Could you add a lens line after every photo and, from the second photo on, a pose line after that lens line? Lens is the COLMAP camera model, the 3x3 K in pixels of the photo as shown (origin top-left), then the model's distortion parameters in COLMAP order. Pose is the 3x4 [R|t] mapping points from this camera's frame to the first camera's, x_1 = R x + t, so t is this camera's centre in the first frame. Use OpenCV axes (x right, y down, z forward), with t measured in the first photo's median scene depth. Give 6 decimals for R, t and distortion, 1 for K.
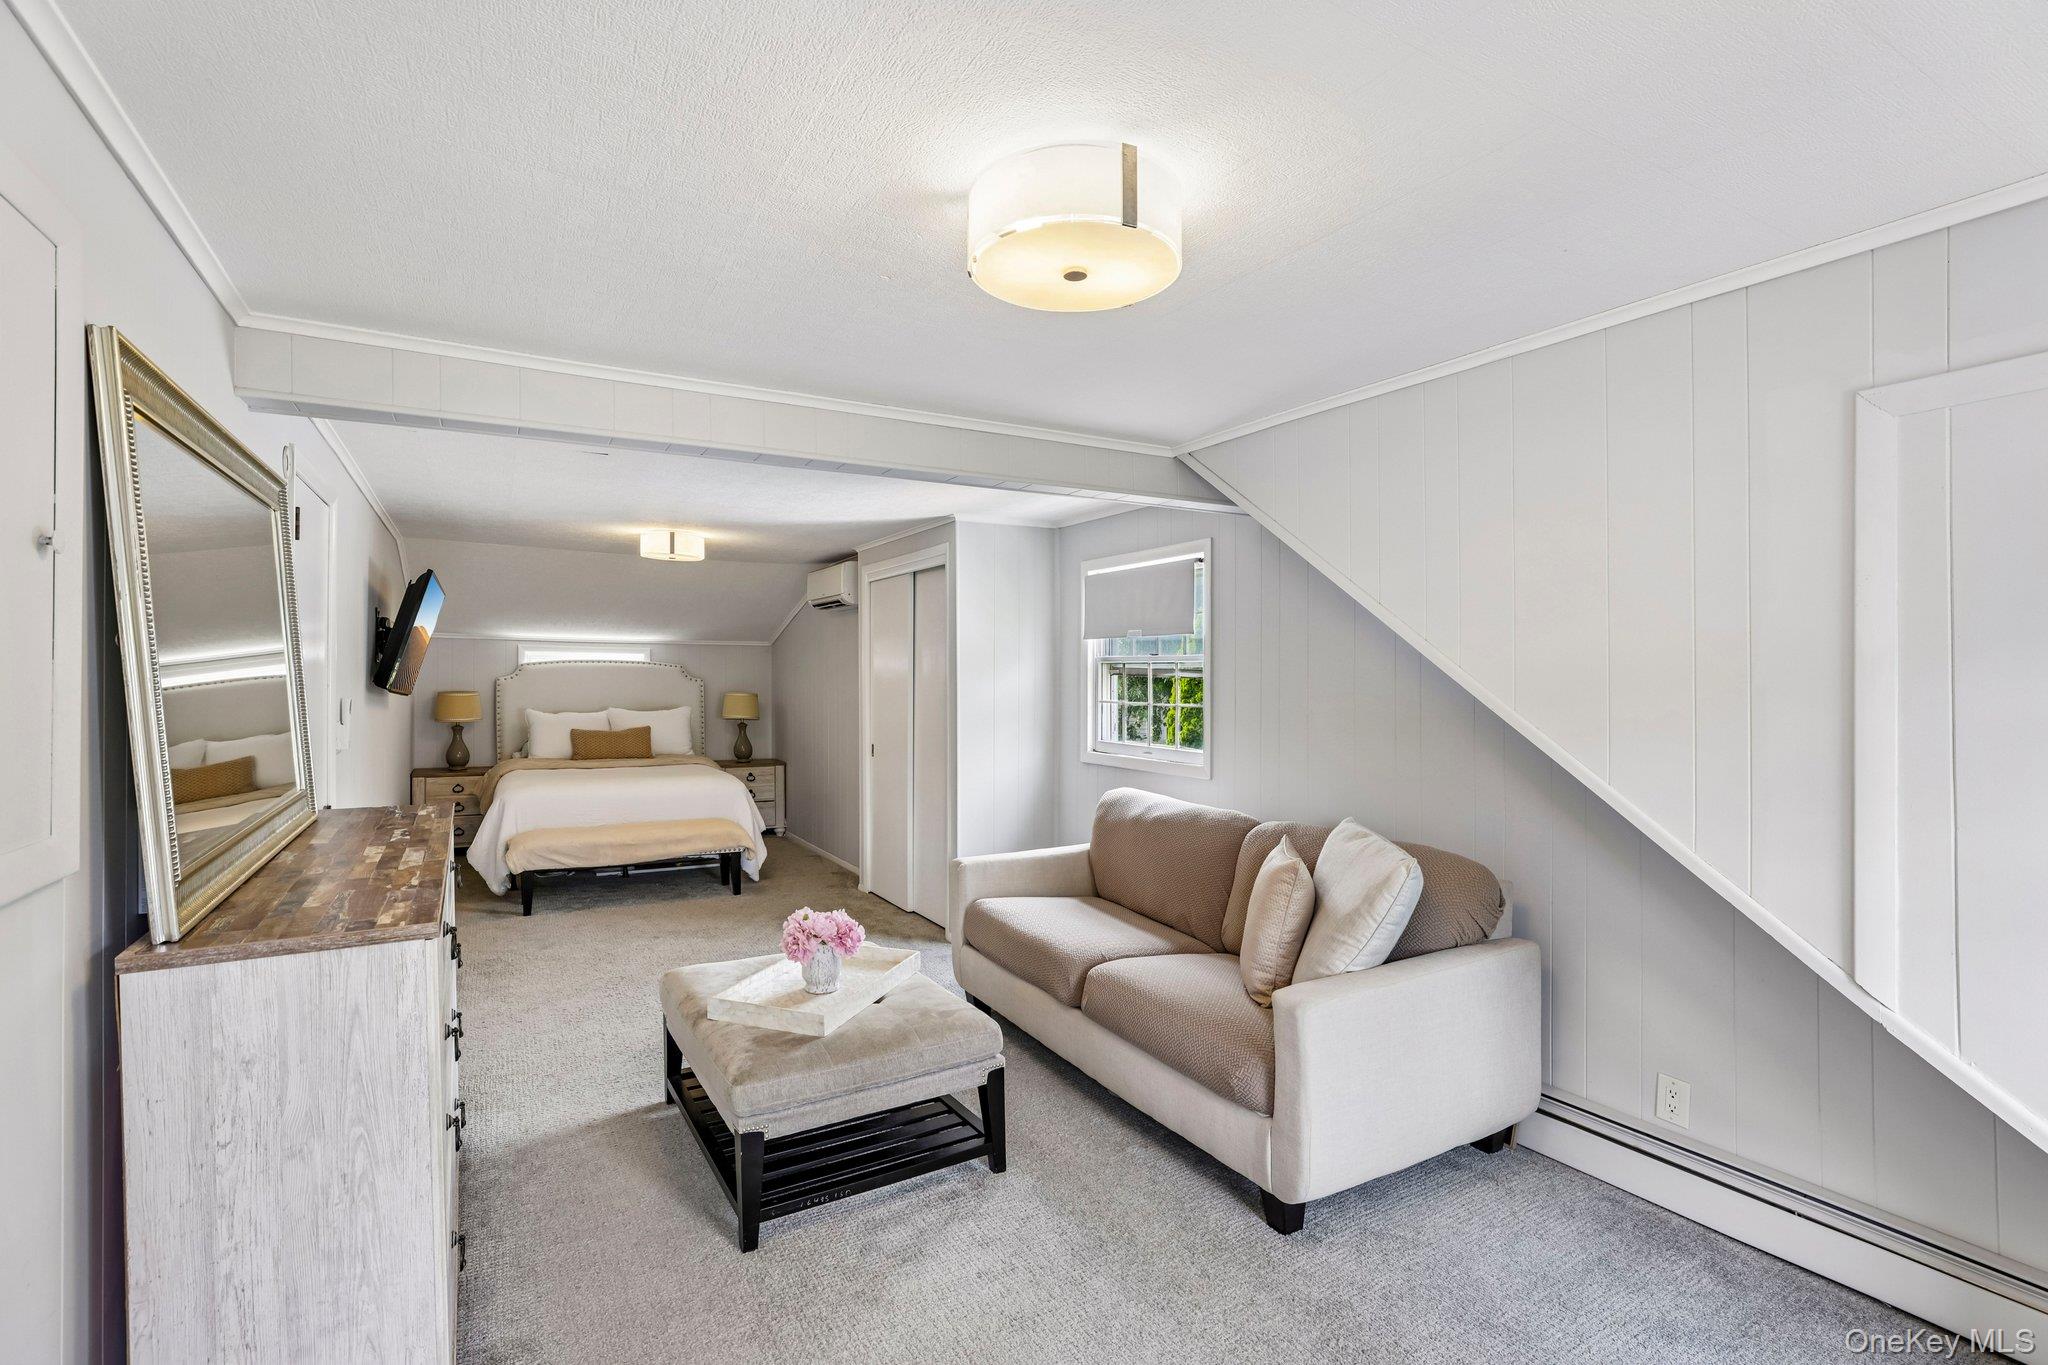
lens RADIAL K [[960.1, 0, 1012.2], [0, 960.1, 698.2], [0, 0, 1]] dist [-0.001339, -0.000028]
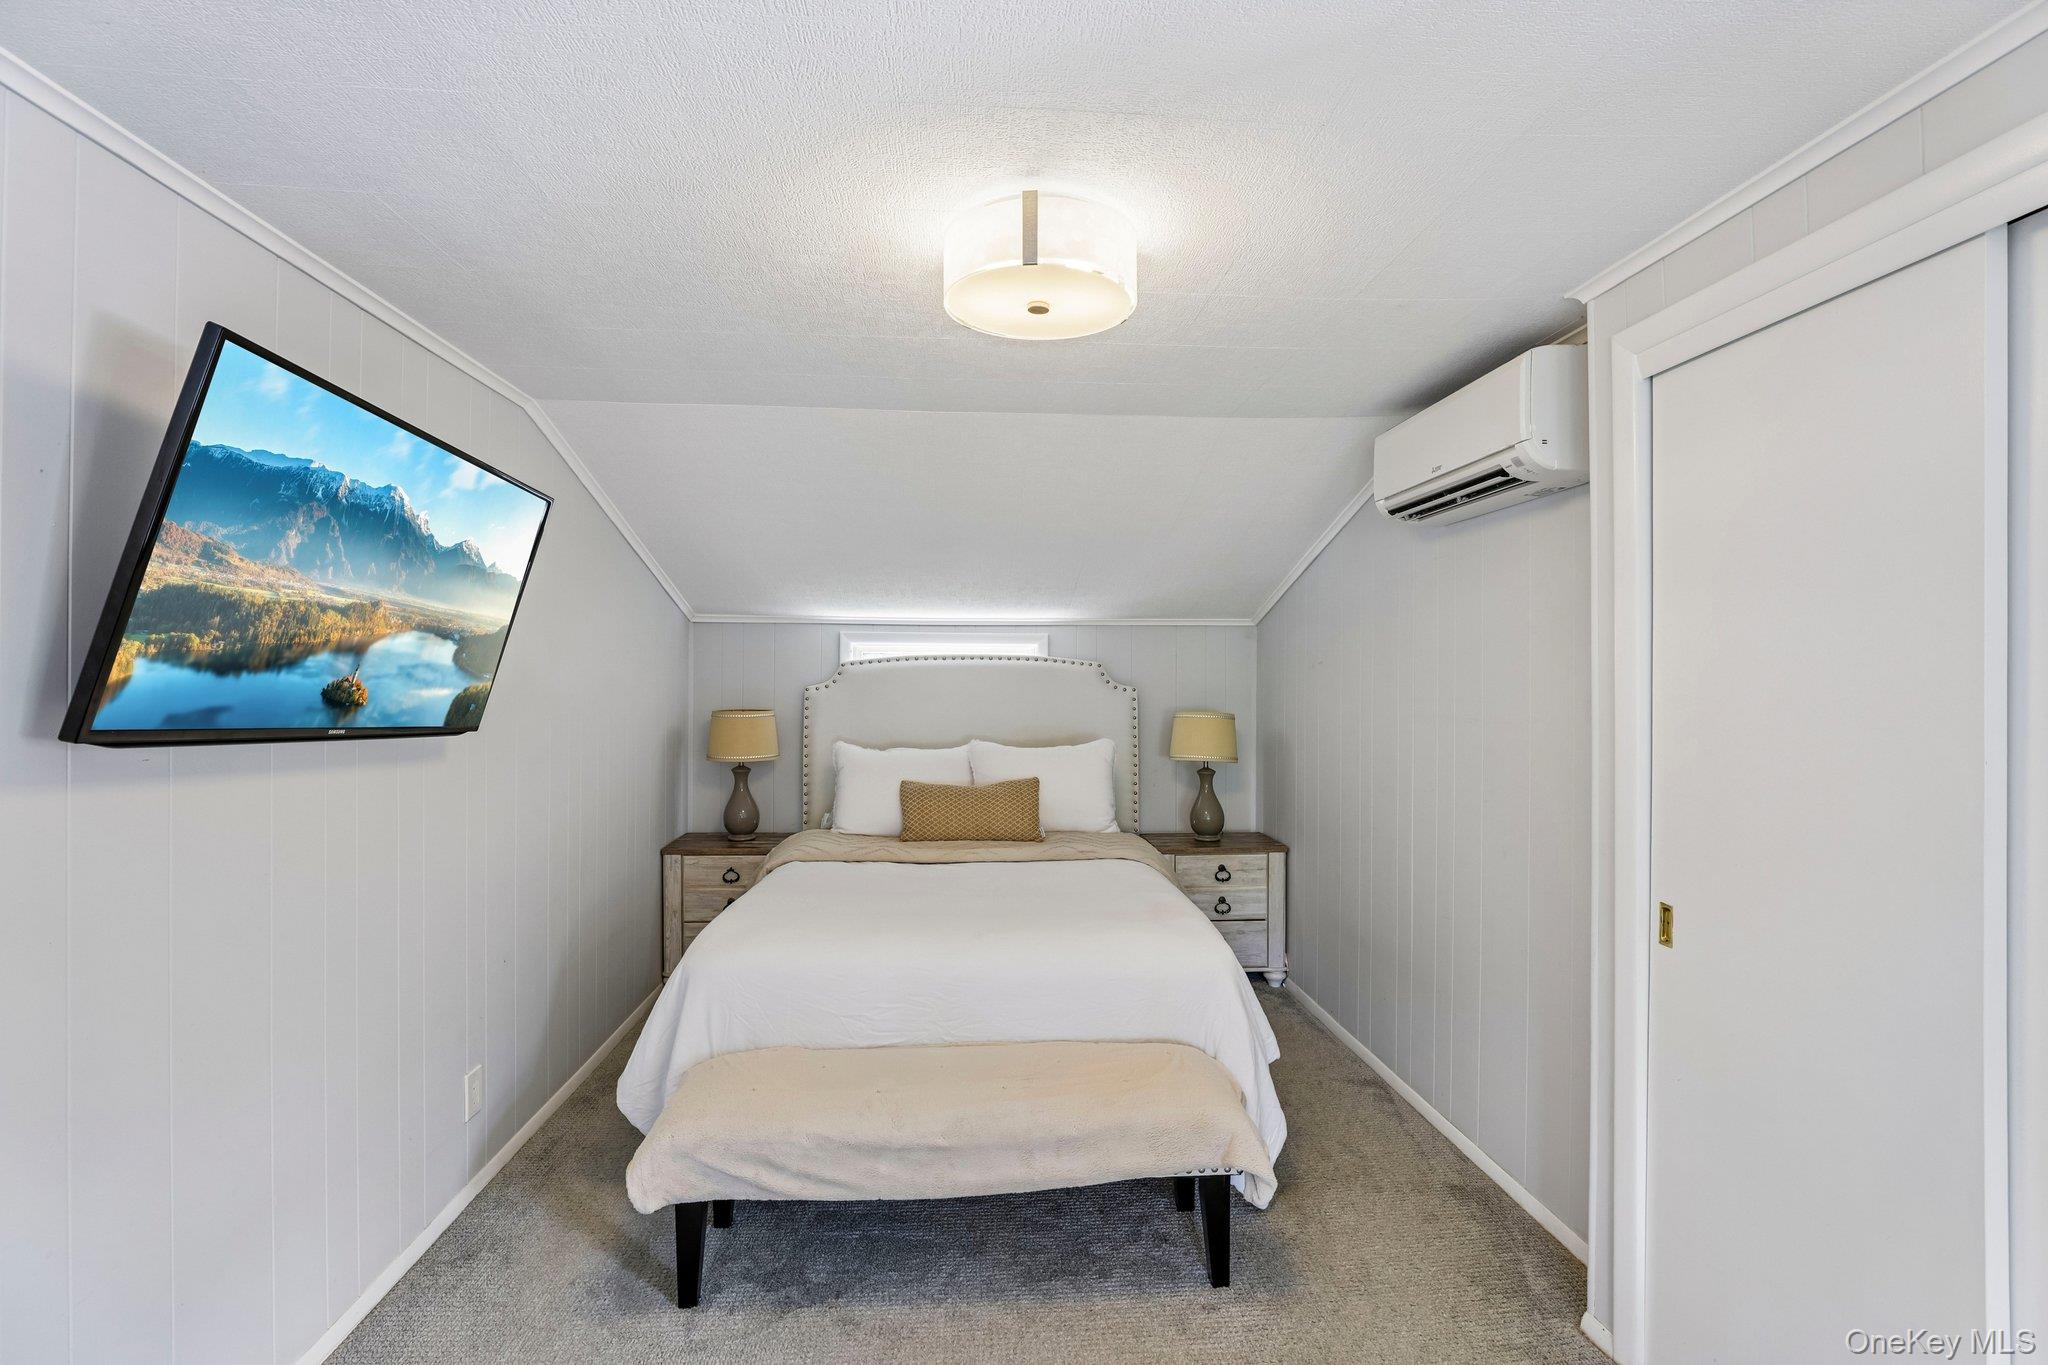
lens RADIAL K [[960.1, 0, 1012.2], [0, 960.1, 698.2], [0, 0, 1]] dist [-0.001339, -0.000028]
pose [[0.902894, 0.004237, -0.429843, -0.166012], [-0.005506, 0.999983, -0.001708, -0.013706], [0.429829, 0.003909, 0.902902, 0.523525]]
